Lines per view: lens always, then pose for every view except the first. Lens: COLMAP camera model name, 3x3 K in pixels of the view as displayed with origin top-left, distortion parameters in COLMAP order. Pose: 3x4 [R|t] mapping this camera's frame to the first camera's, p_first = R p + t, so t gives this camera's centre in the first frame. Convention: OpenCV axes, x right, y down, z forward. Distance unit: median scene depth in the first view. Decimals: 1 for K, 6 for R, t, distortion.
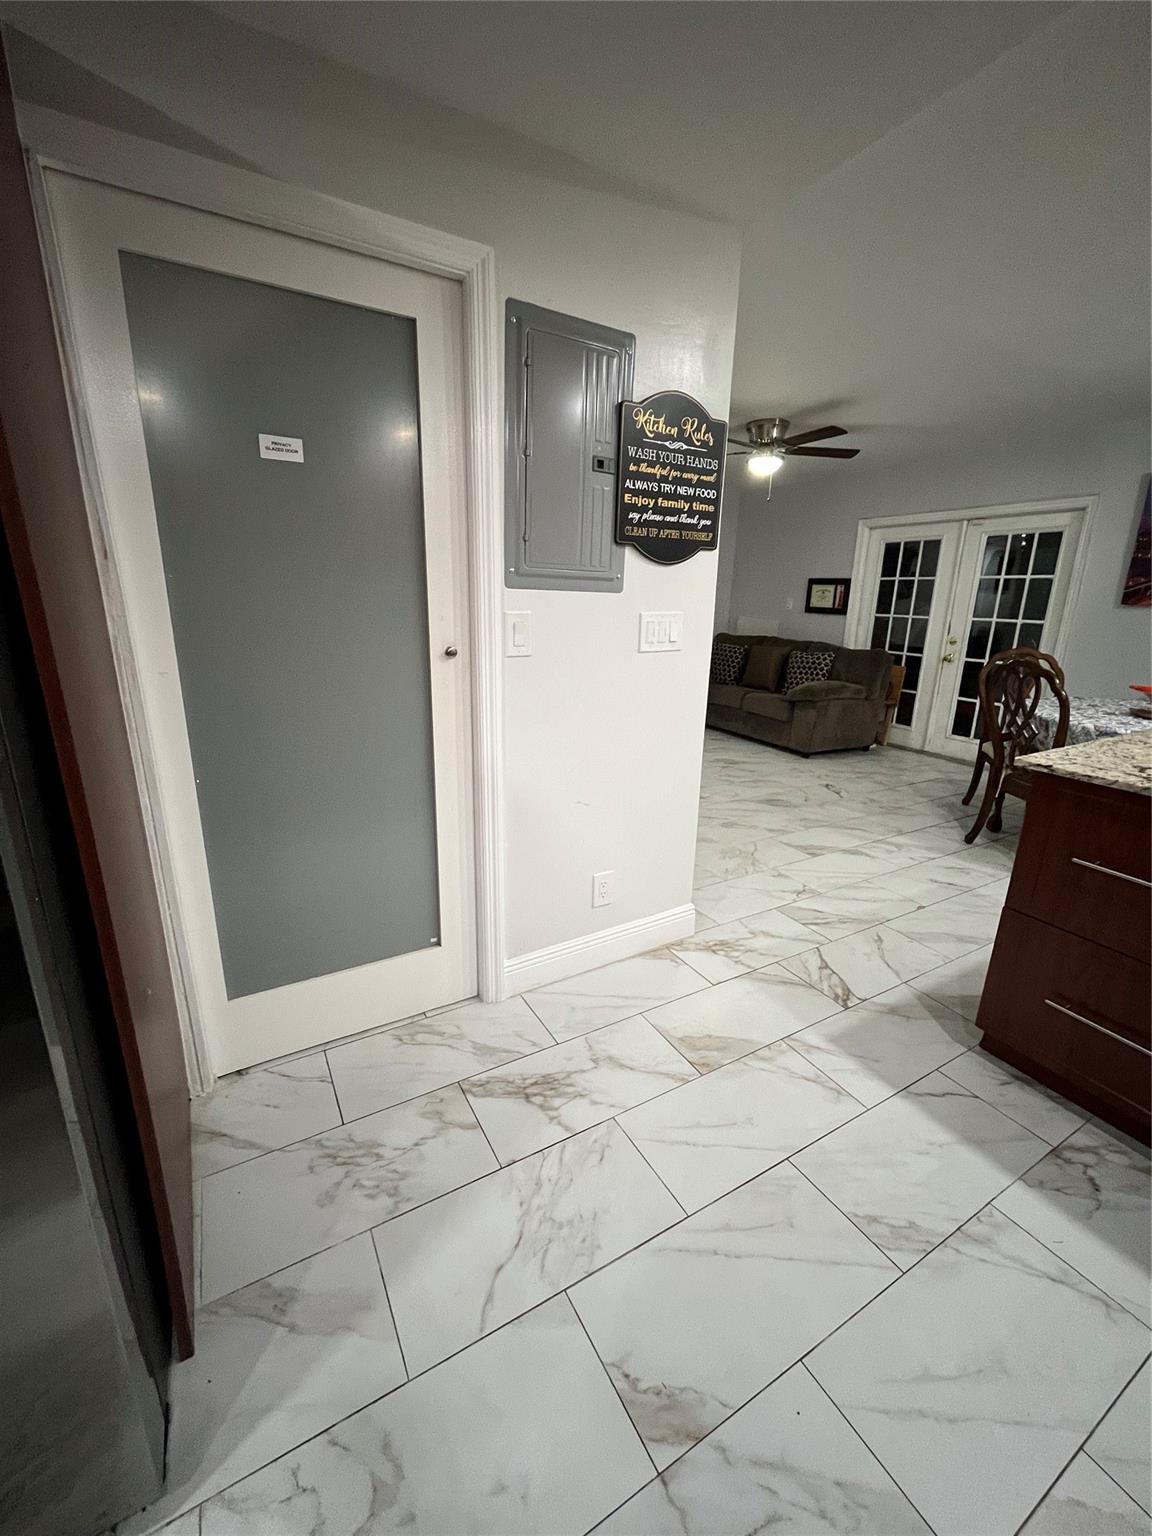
lens RADIAL K [[623.5, 0, 579.5], [0, 623.5, 767.7], [0, 0, 1]] dist [-0.003618, 0.000157]
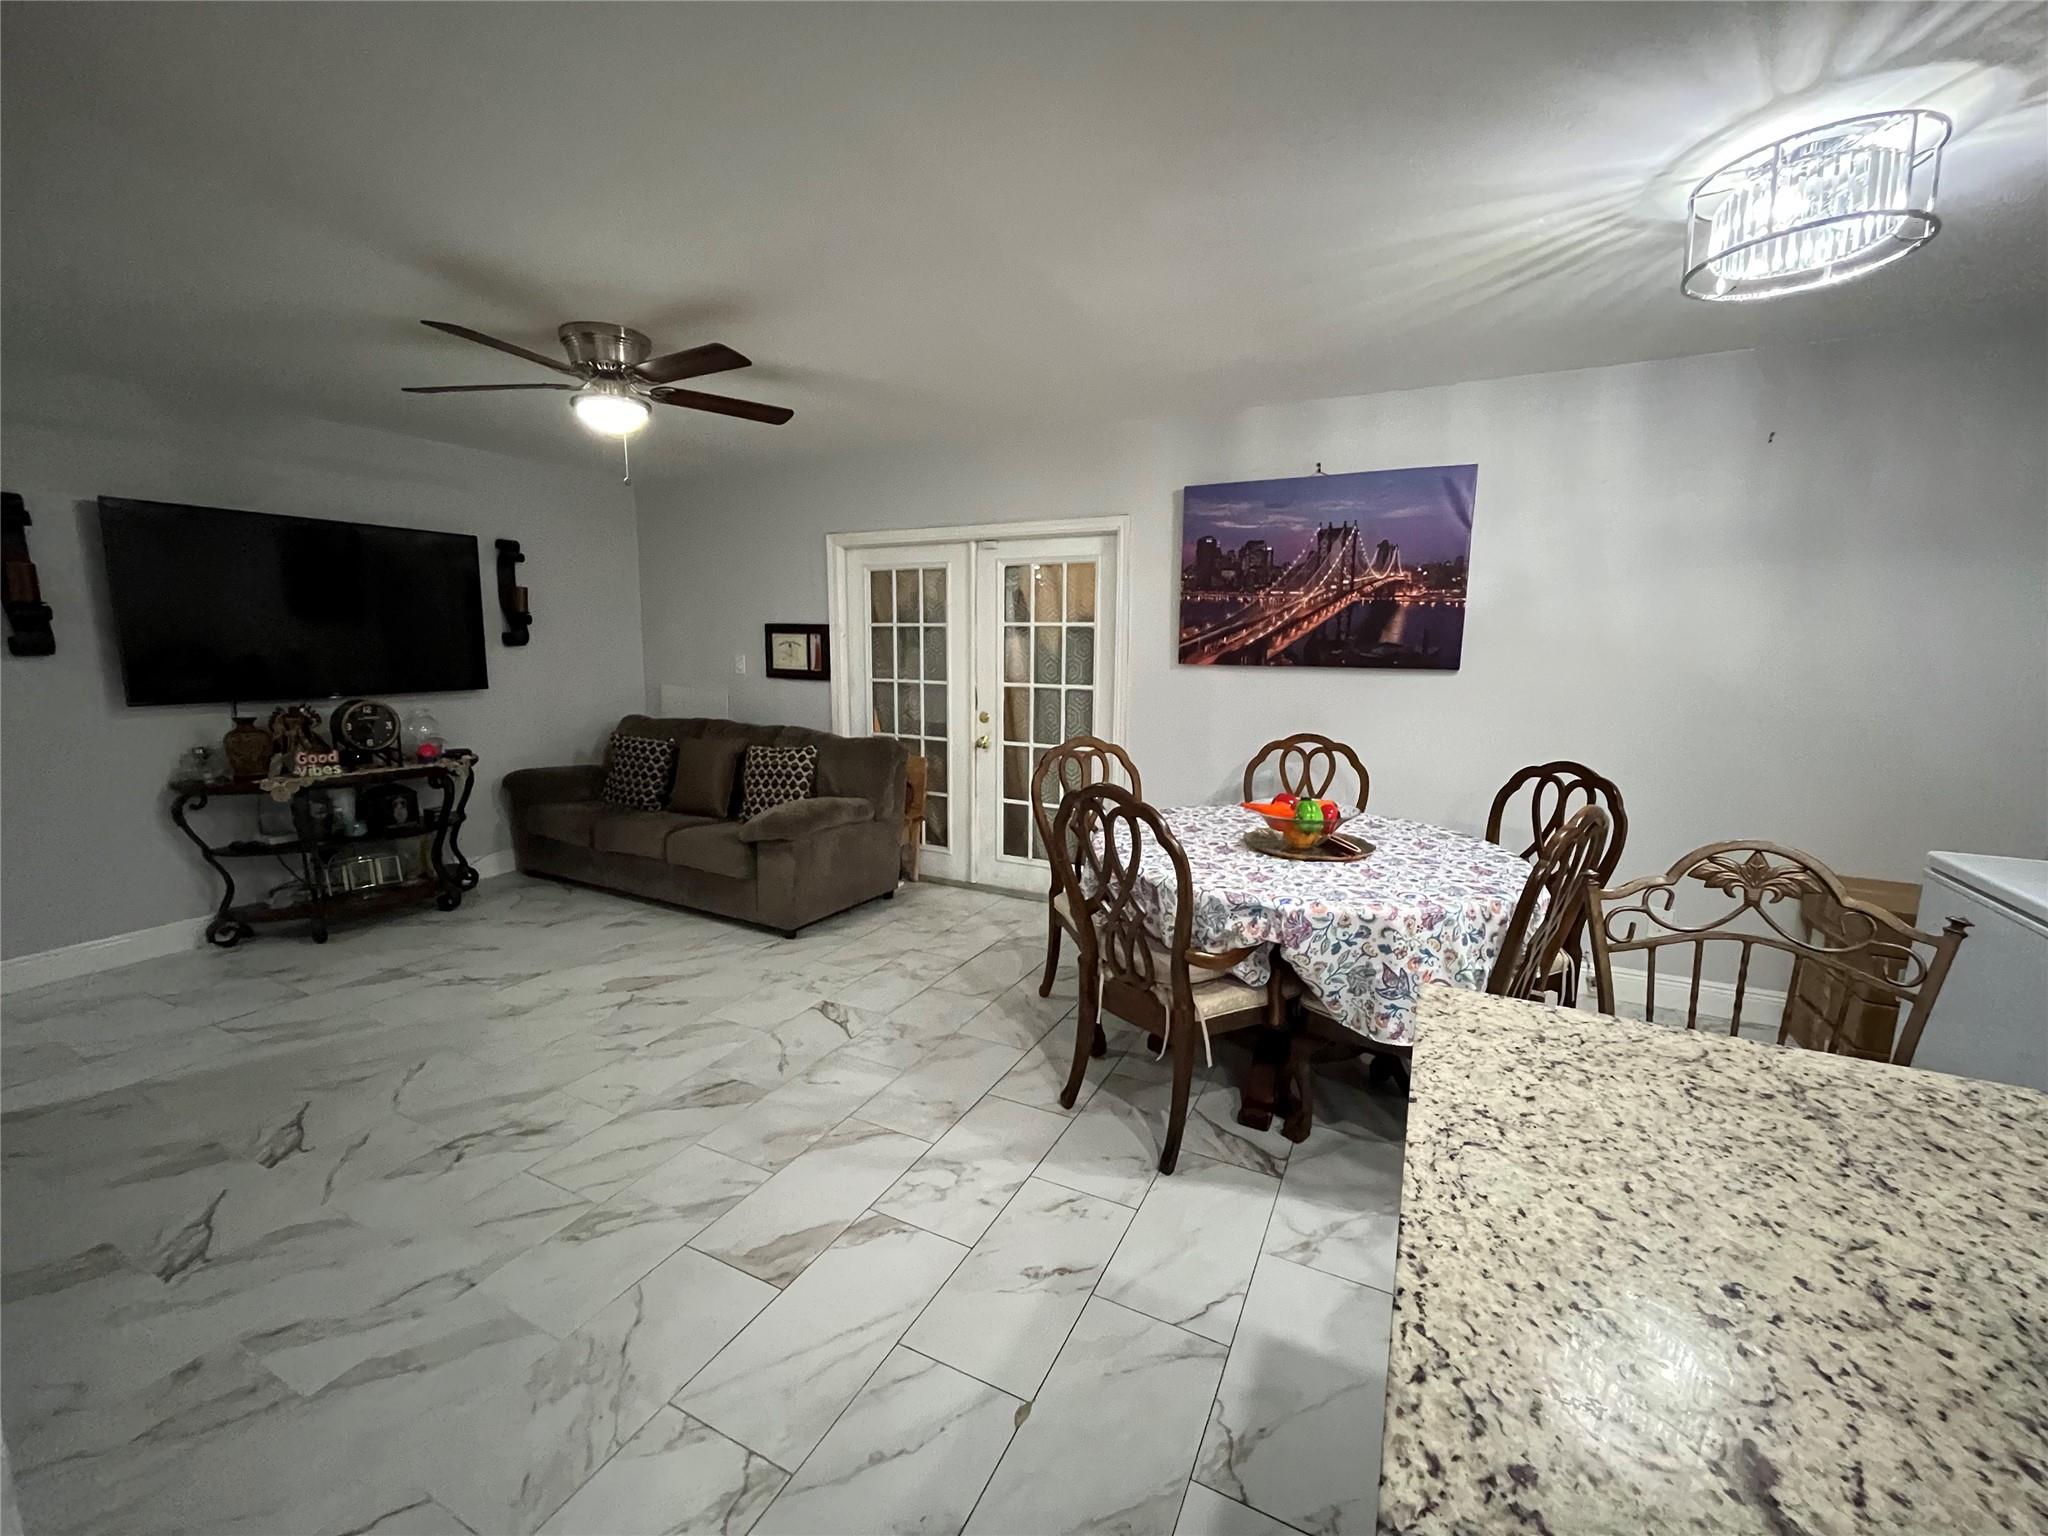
lens RADIAL K [[831.3, 0, 1023.6], [0, 831.3, 763.8], [0, 0, 1]] dist [-0.003618, 0.000157]
pose [[0.833990, -0.095670, 0.543423, 0.179282], [0.156531, 0.985415, -0.066745, -0.107114], [-0.529112, 0.140727, 0.836802, 0.293390]]
